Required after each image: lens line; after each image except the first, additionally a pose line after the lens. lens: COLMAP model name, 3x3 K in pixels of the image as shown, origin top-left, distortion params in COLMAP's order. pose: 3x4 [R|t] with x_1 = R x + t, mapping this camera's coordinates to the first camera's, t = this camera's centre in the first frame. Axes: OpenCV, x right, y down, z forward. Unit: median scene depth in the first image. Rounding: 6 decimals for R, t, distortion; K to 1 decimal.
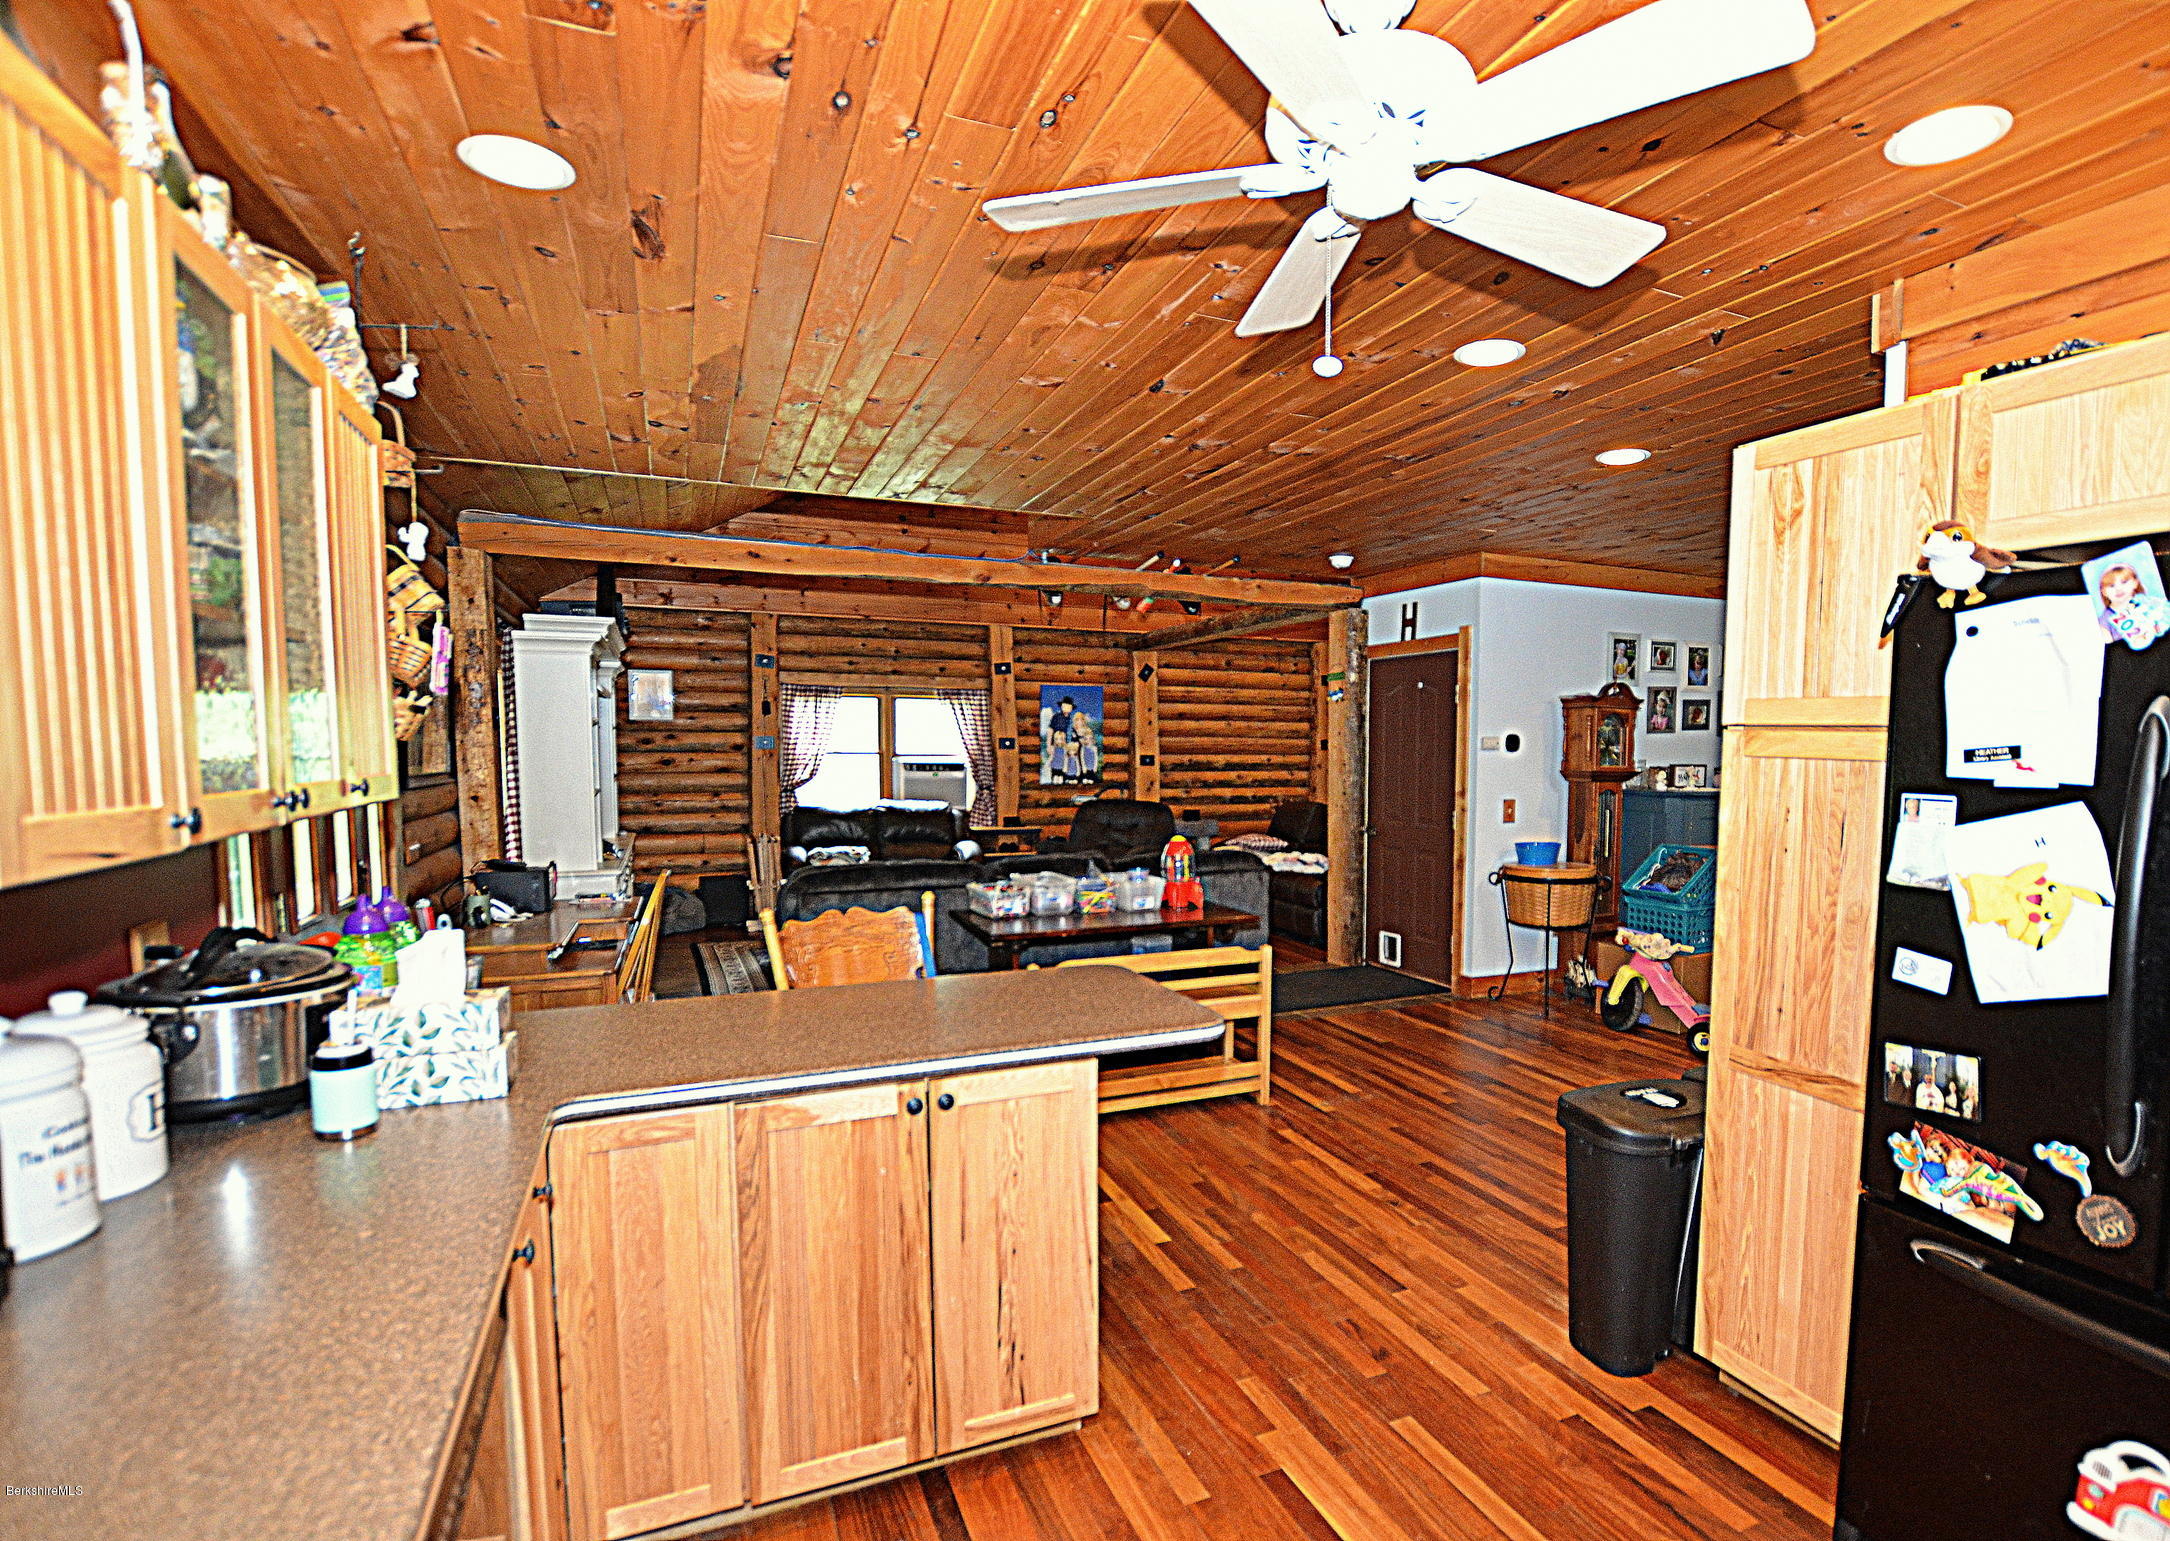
lens RADIAL K [[1075.4, 0, 1164.9], [0, 1075.4, 839.6], [0, 0, 1]] dist [-0.020688, 0.000216]
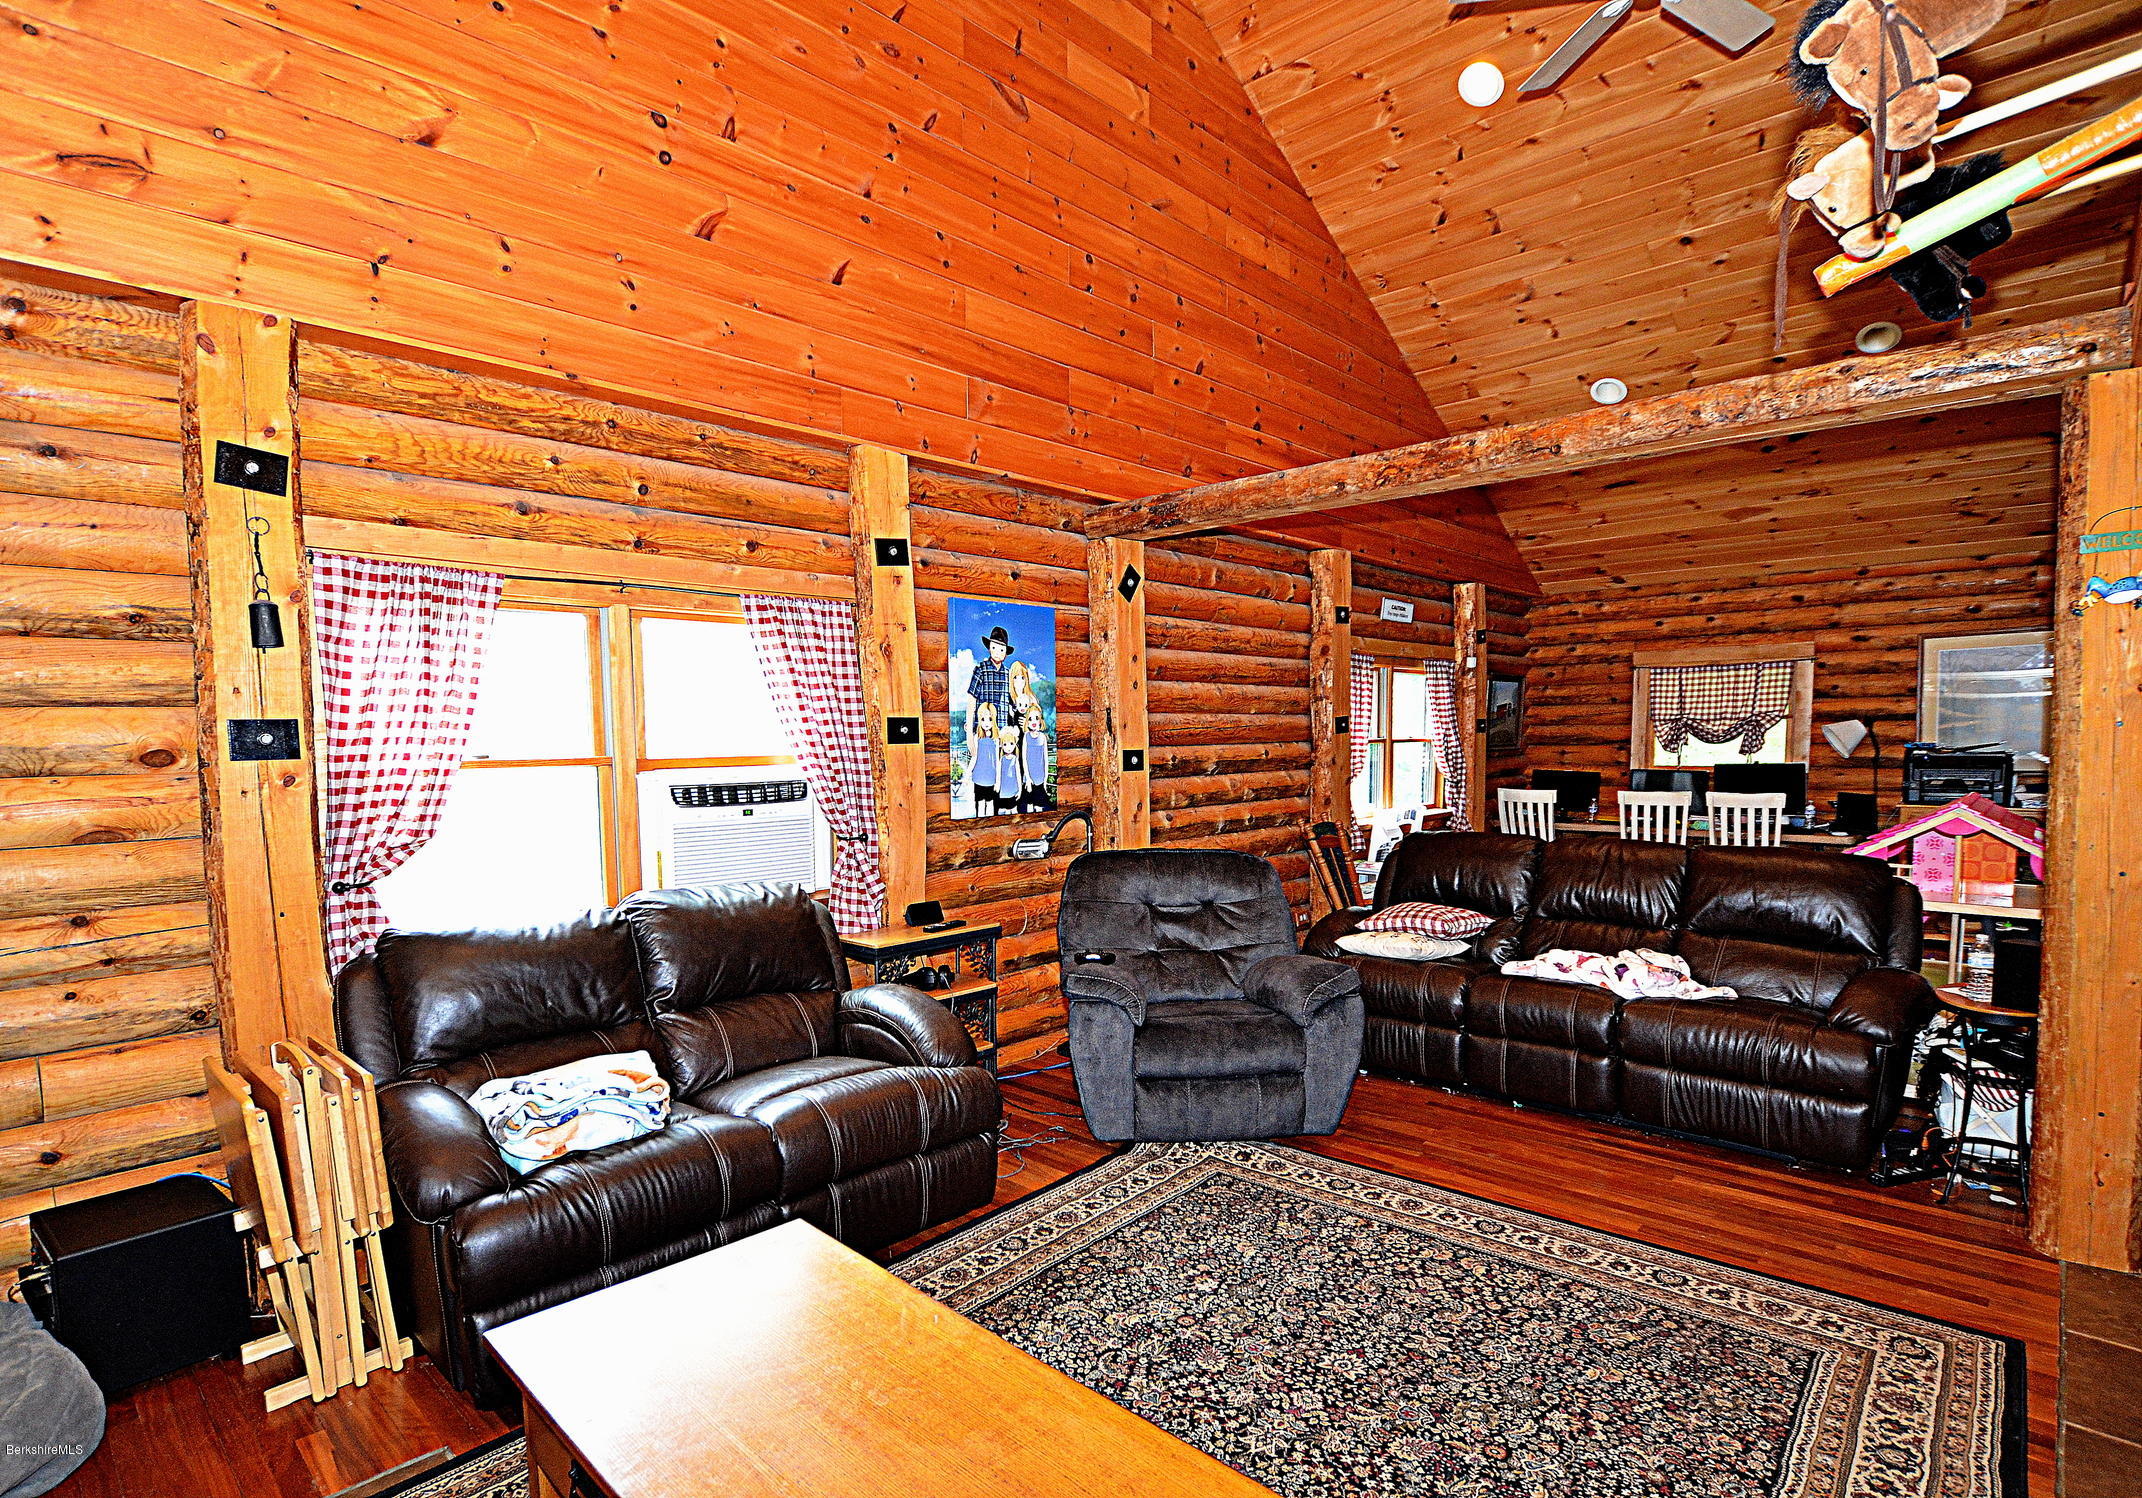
lens RADIAL K [[1134.4, 0, 1099.4], [0, 1134.4, 846.5], [0, 0, 1]] dist [-0.034509, -0.001202]
pose [[0.928319, -0.053636, 0.367895, -0.251212], [0.047723, 0.998544, 0.025159, -0.052997], [-0.368709, -0.005798, 0.929527, 0.574655]]
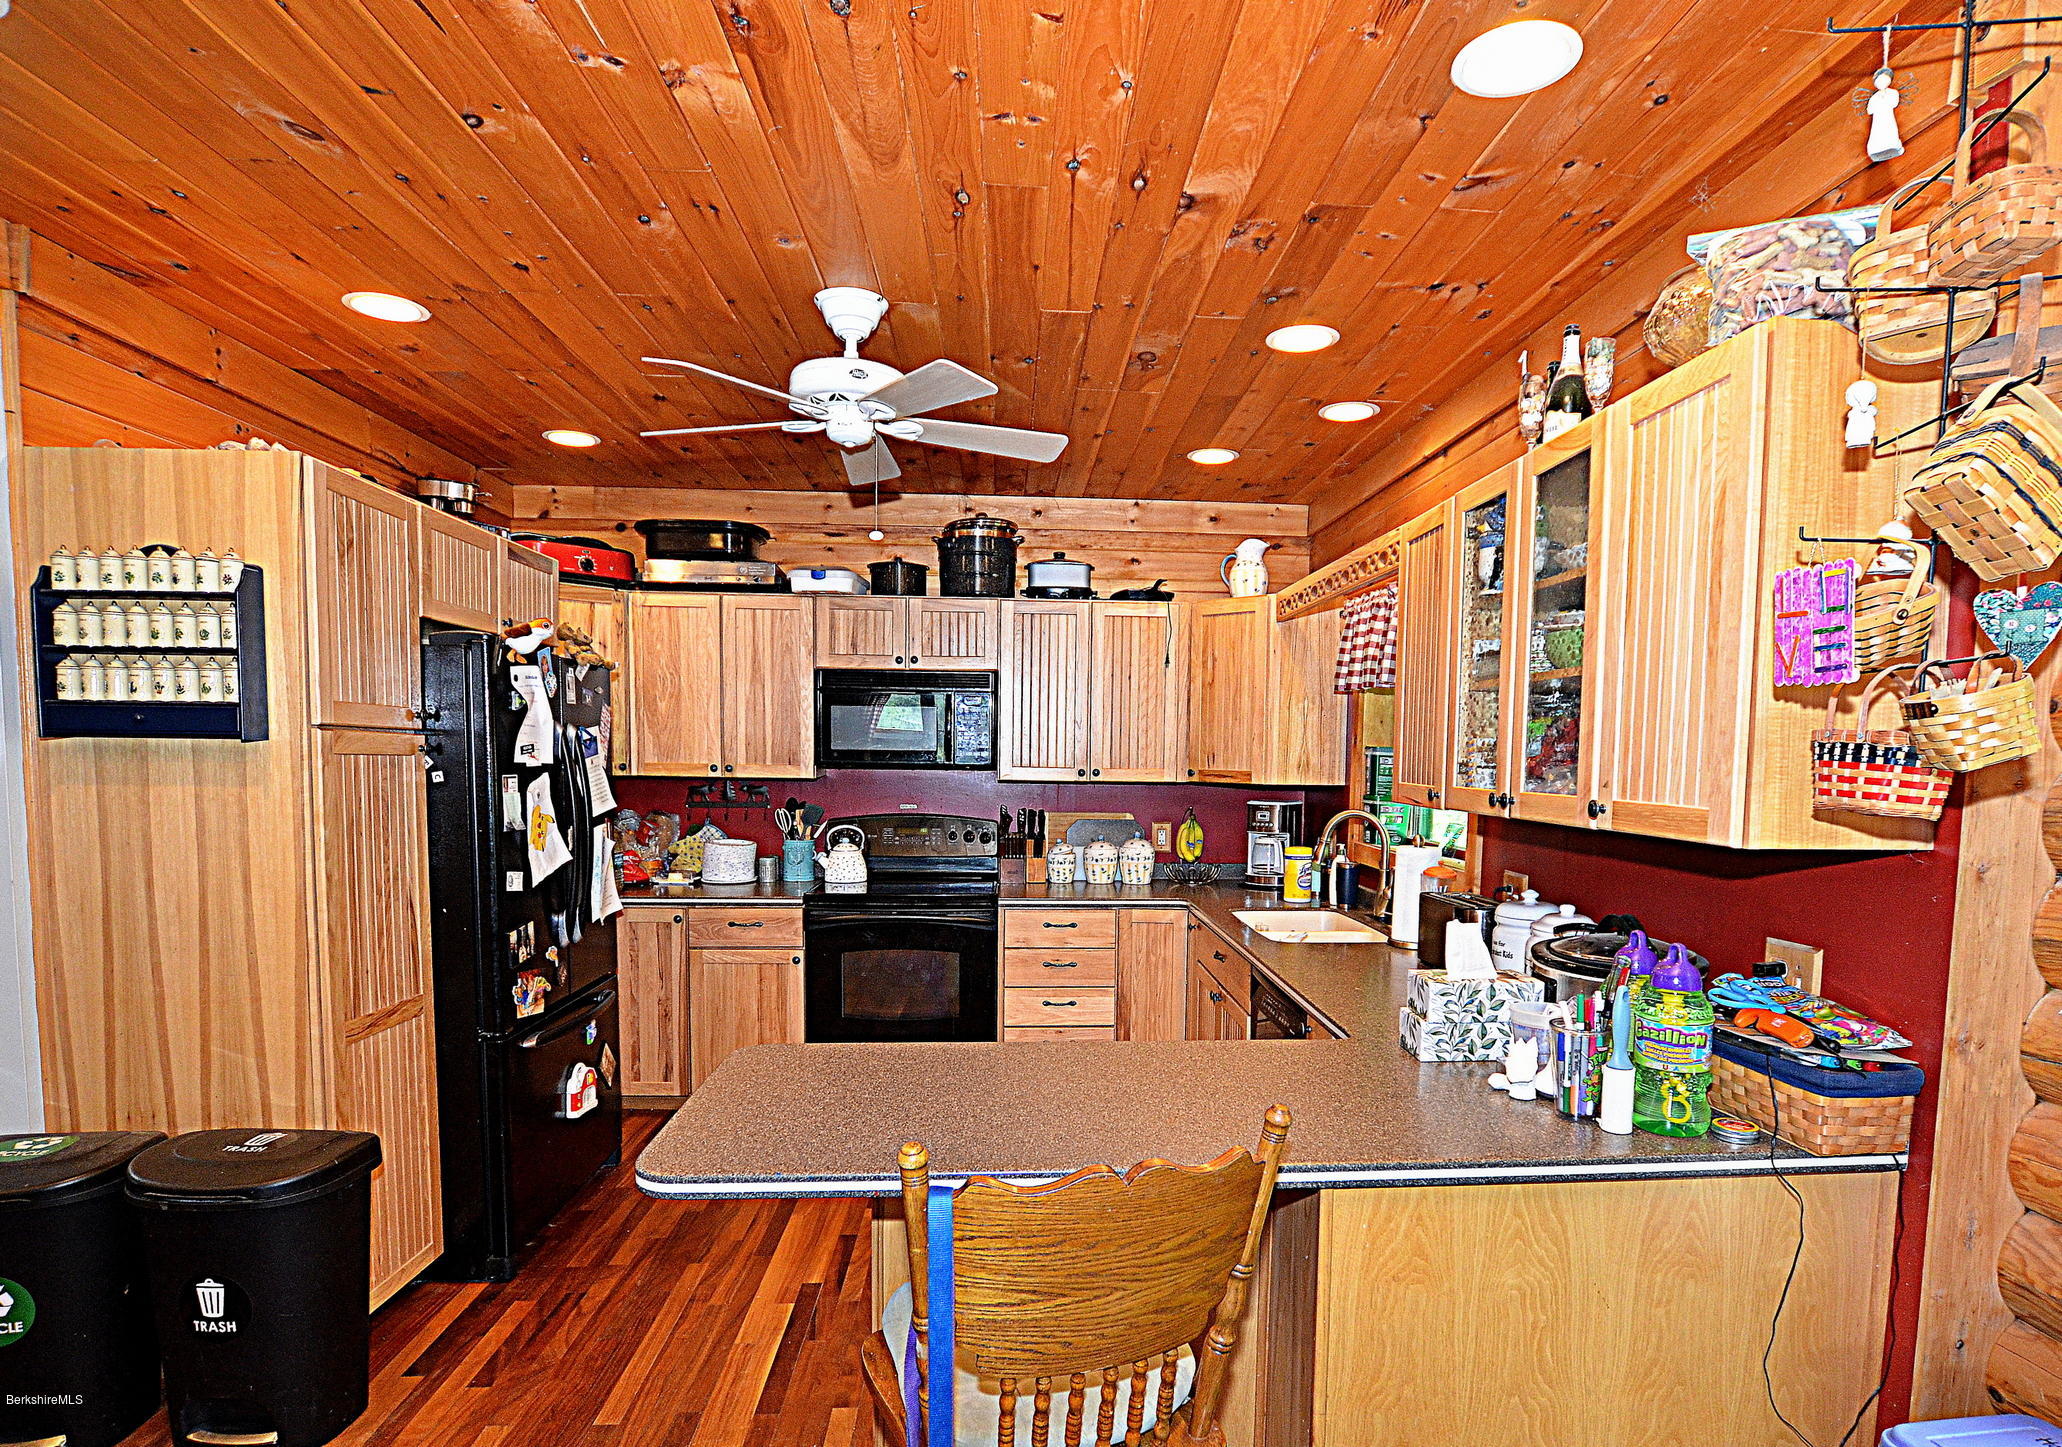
lens RADIAL K [[1092.0, 0, 1083.1], [0, 1092.0, 829.1], [0, 0, 1]] dist [-0.034509, -0.001202]
pose [[-0.937700, -0.042013, 0.344896, -0.125993], [0.014180, 0.987208, 0.158809, -0.038449], [-0.347156, 0.153806, -0.925109, 0.409791]]
